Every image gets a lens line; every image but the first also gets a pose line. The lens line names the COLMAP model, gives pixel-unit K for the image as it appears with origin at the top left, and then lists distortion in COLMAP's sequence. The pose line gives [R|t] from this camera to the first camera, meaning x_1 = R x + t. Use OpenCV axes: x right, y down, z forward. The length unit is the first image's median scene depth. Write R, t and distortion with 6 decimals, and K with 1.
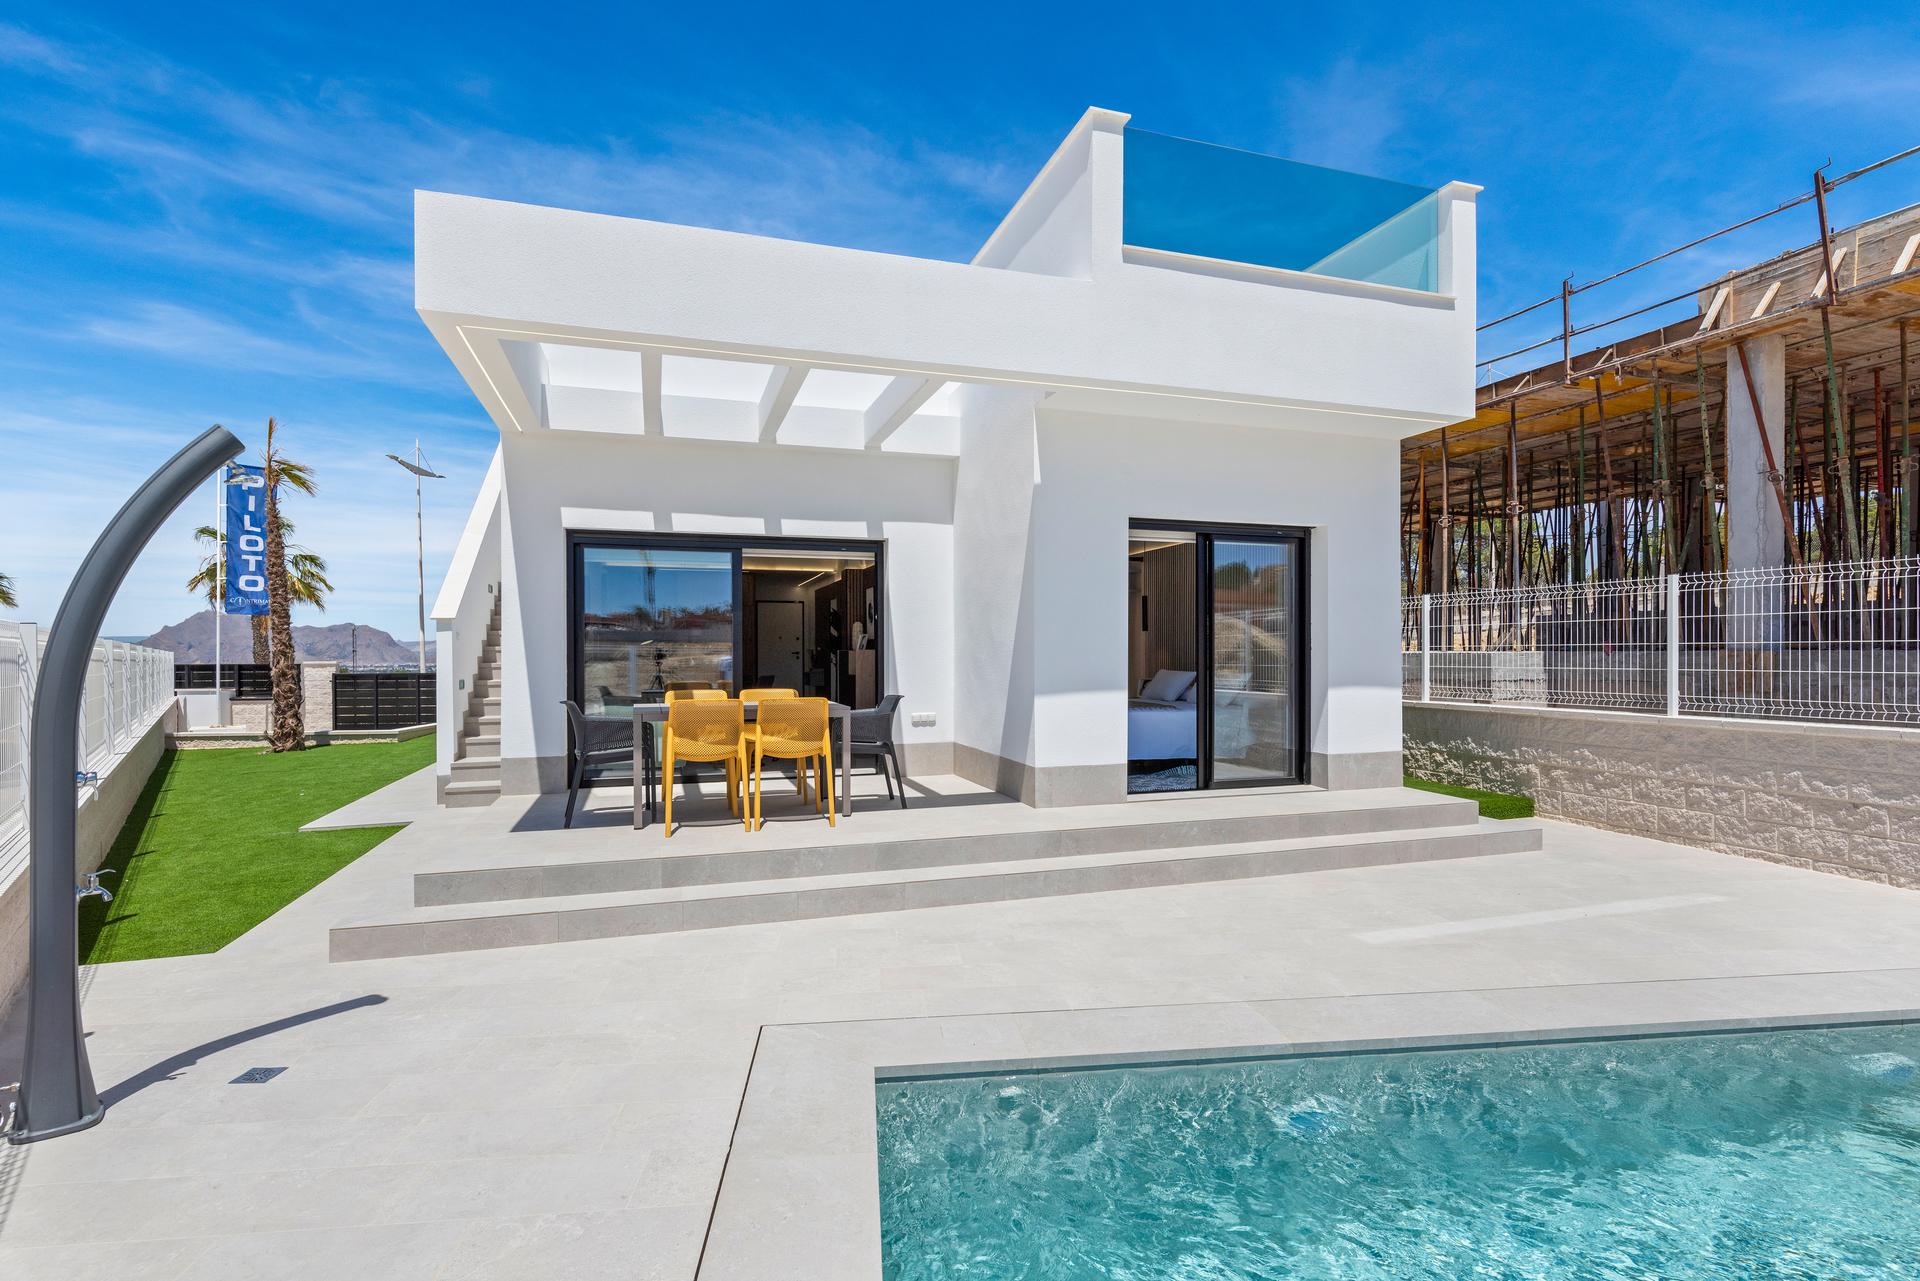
lens RADIAL K [[892.9, 0, 972.0], [0, 892.9, 658.6], [0, 0, 1]] dist [0.042263, -0.021189]
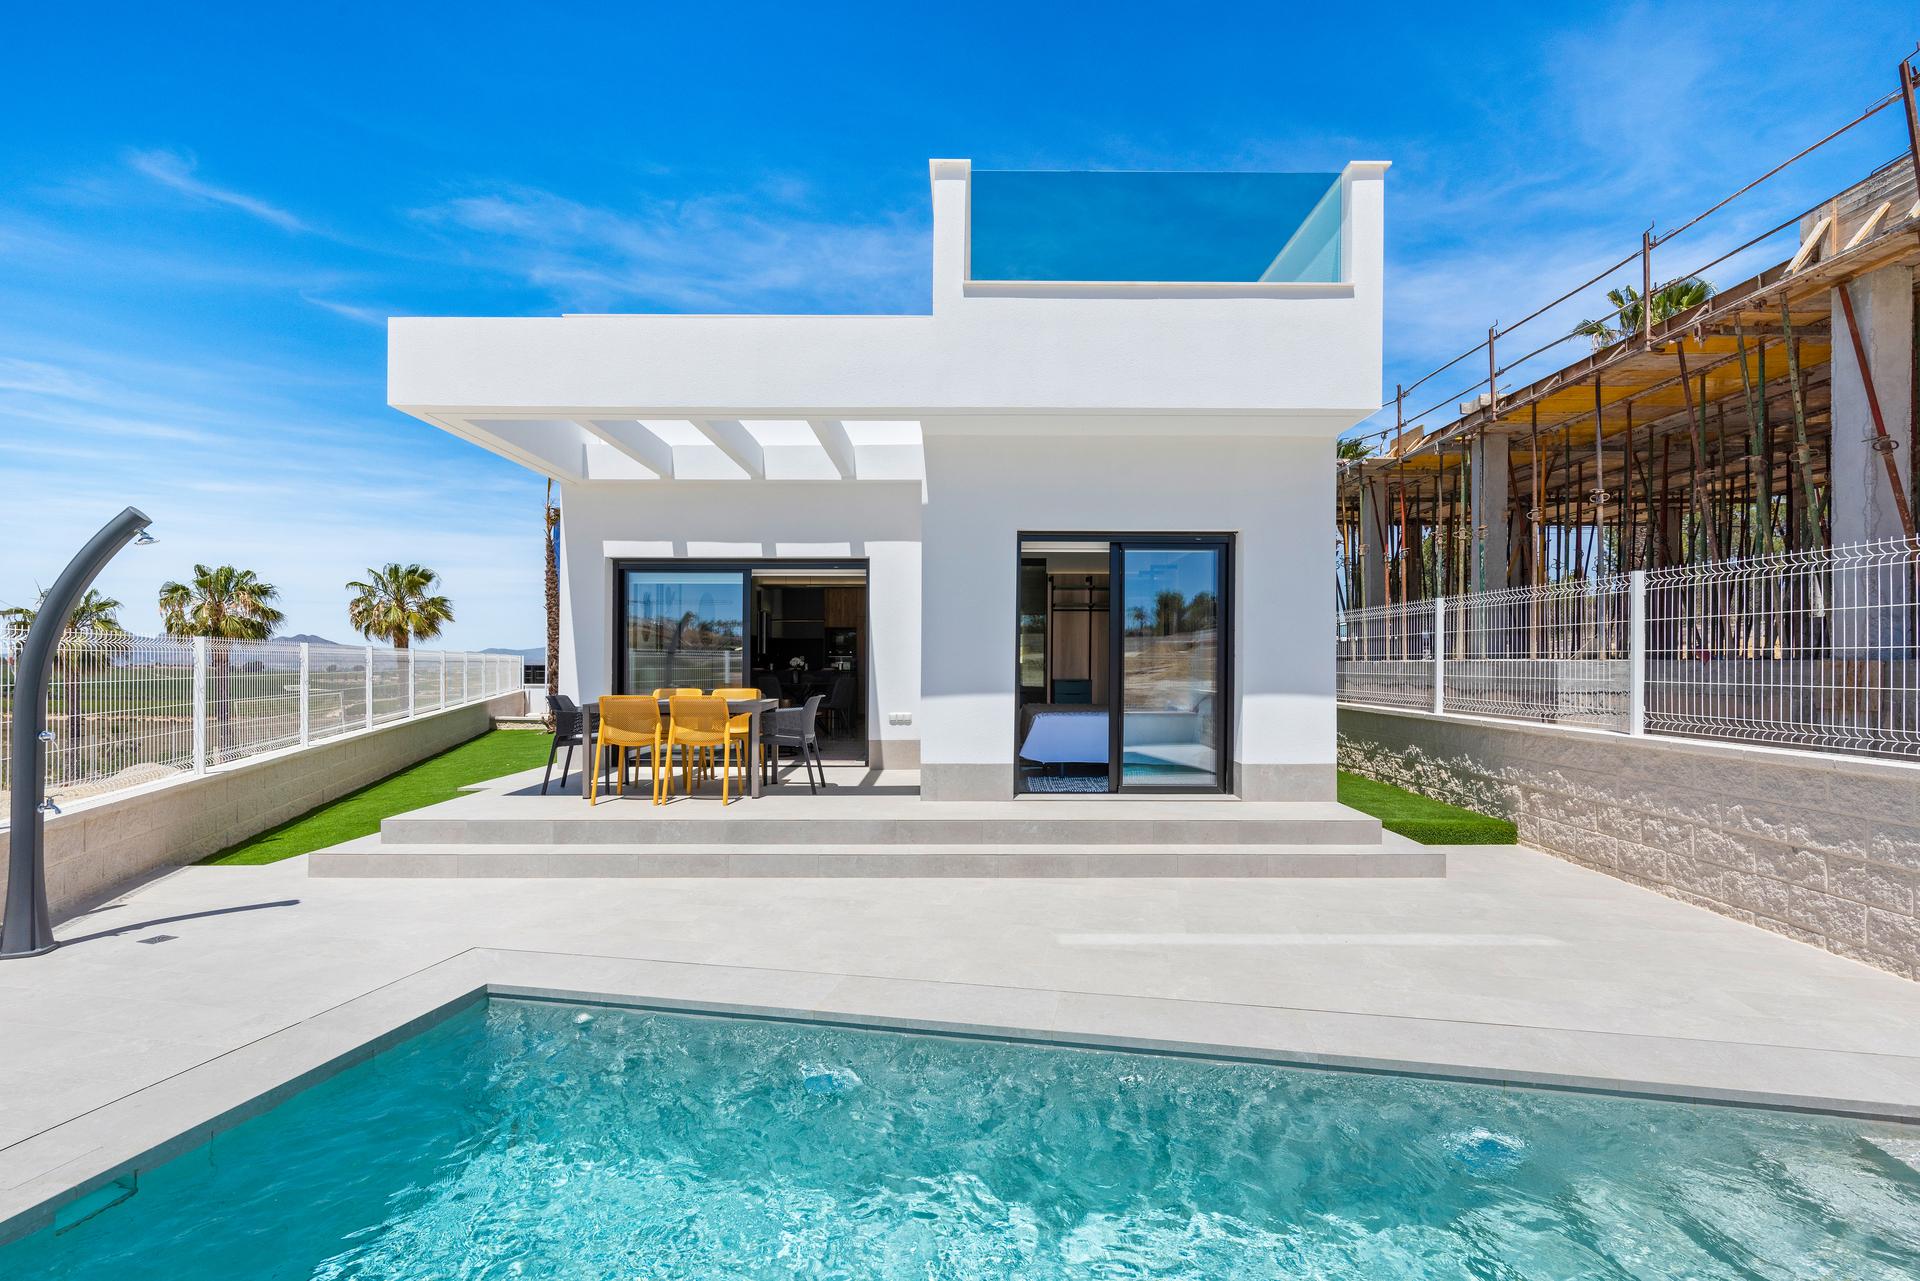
lens RADIAL K [[844.0, 0, 961.4], [0, 844.0, 657.0], [0, 0, 1]] dist [0.035105, -0.015892]
pose [[0.950950, 0.003514, -0.309325, 0.387829], [-0.006351, 0.999946, -0.008167, -0.000071], [0.309280, 0.009731, 0.950921, 0.028424]]
